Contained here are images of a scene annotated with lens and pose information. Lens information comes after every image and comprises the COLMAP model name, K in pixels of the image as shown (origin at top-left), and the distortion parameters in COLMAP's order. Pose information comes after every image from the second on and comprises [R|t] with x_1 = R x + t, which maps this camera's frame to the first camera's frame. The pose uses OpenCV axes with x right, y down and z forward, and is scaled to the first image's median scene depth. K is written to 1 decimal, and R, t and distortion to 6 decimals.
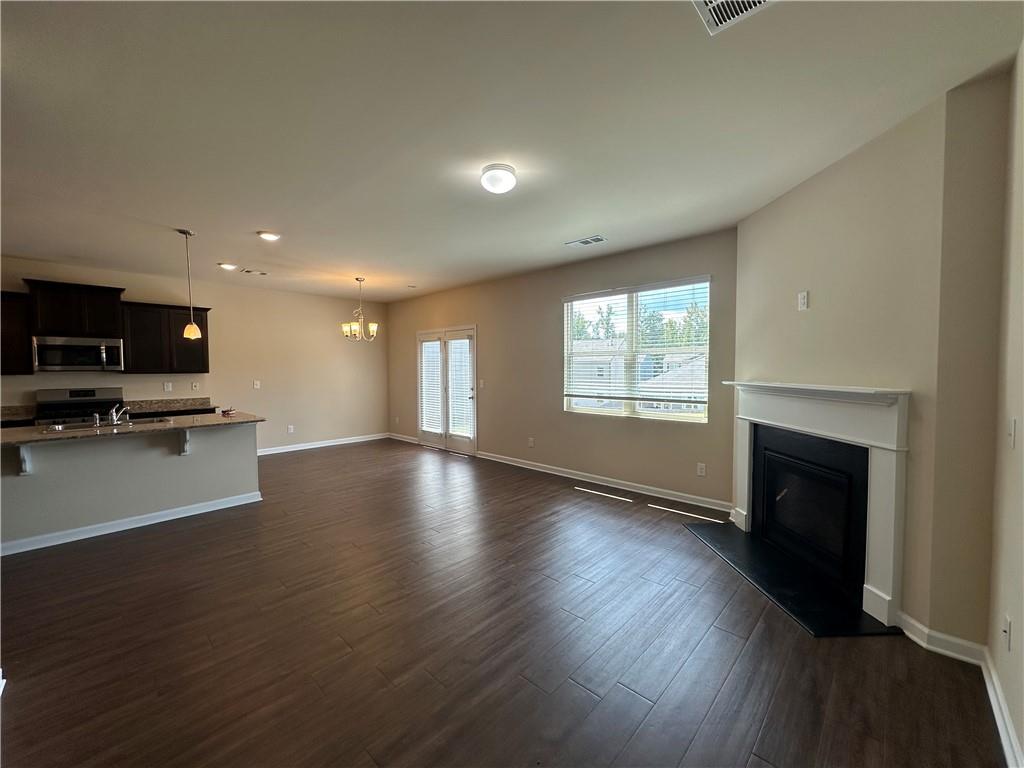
lens RADIAL K [[406.2, 0, 518.8], [0, 406.2, 388.0], [0, 0, 1]] dist [-0.000984, -0.000331]
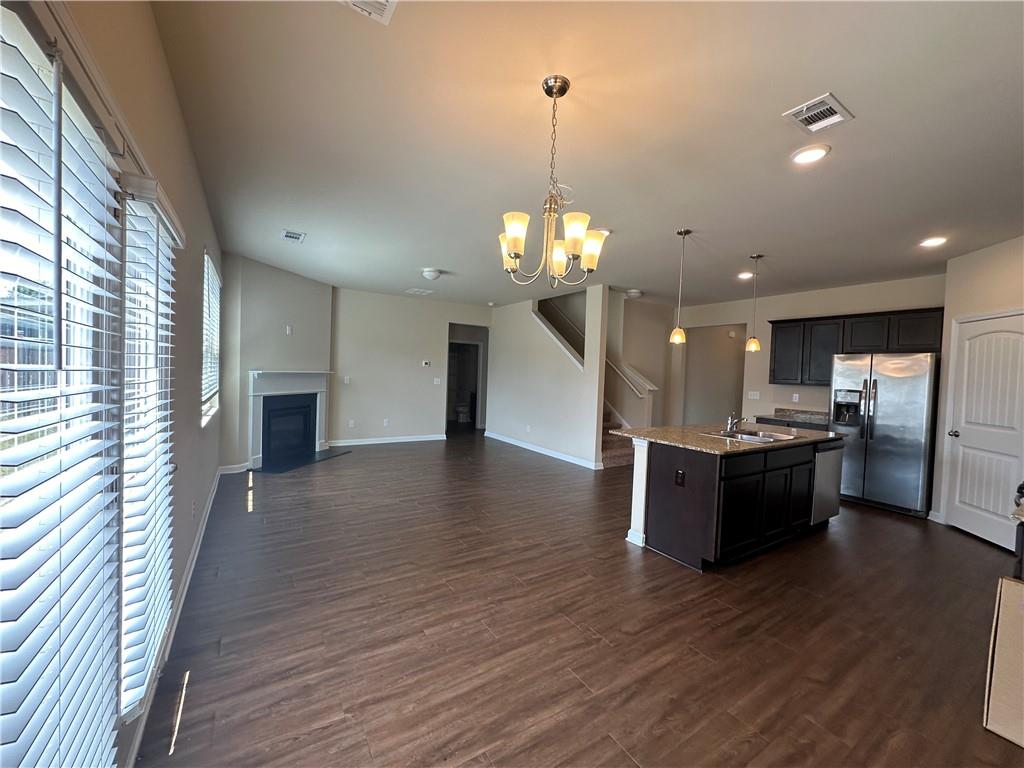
lens RADIAL K [[406.2, 0, 511.4], [0, 406.2, 383.1], [0, 0, 1]] dist [-0.000984, -0.000331]
pose [[-0.966706, -0.039652, 0.252799, -0.591178], [-0.021965, 0.997133, 0.072408, -0.079809], [-0.254946, 0.064445, -0.964805, 1.767436]]
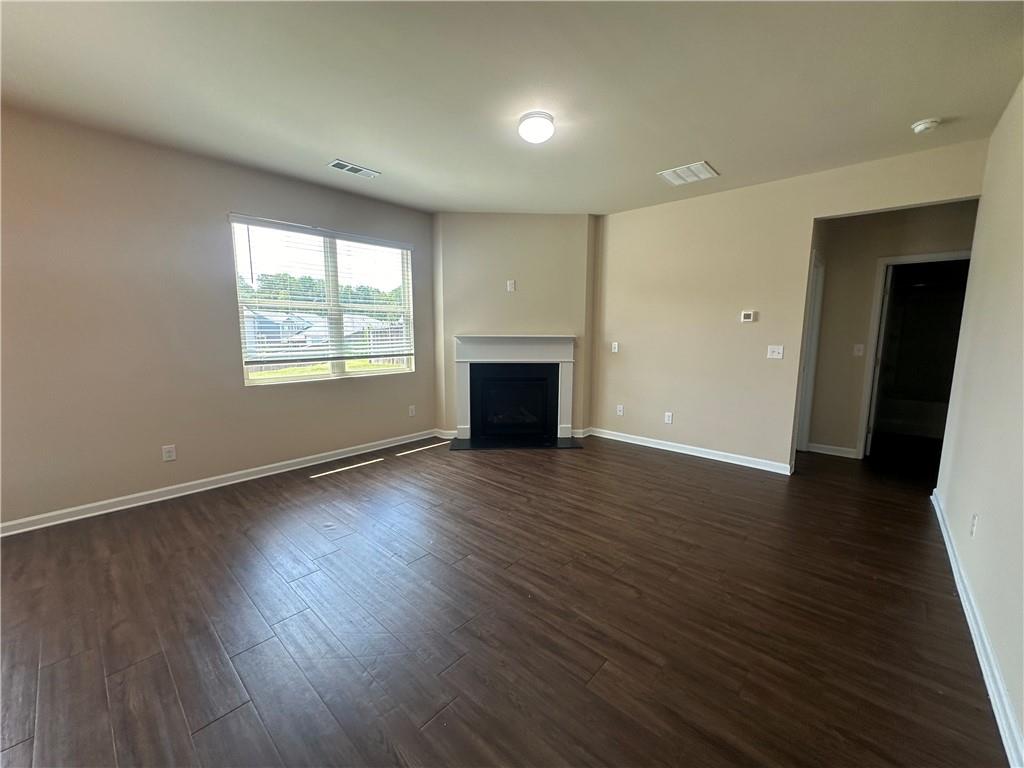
lens RADIAL K [[406.2, 0, 511.6], [0, 406.2, 385.6], [0, 0, 1]] dist [-0.000984, -0.000331]
pose [[-0.010858, -0.138333, 0.990326, -0.681569], [0.043430, 0.989385, 0.138678, -0.023926], [-0.998997, 0.044515, -0.004735, 0.671455]]
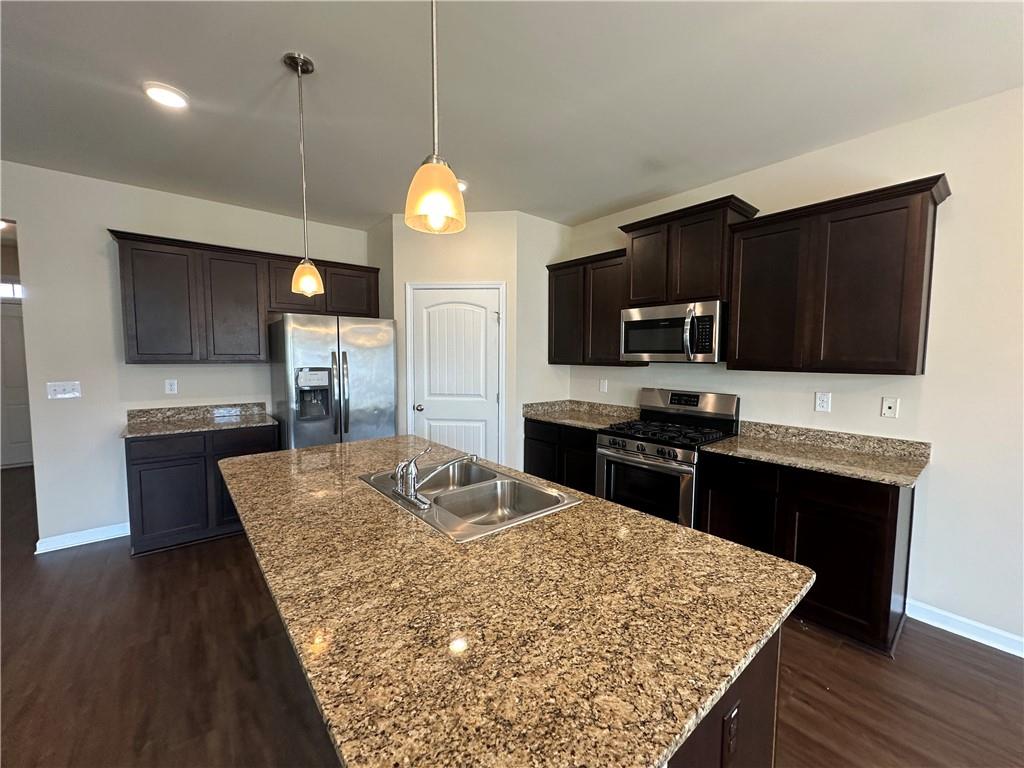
lens RADIAL K [[406.2, 0, 509.0], [0, 406.2, 383.3], [0, 0, 1]] dist [-0.000984, -0.000331]
pose [[-0.131302, 0.070167, -0.988856, -0.507287], [-0.052939, 0.995572, 0.077673, -0.050832], [0.989928, 0.062548, -0.127006, 0.936594]]
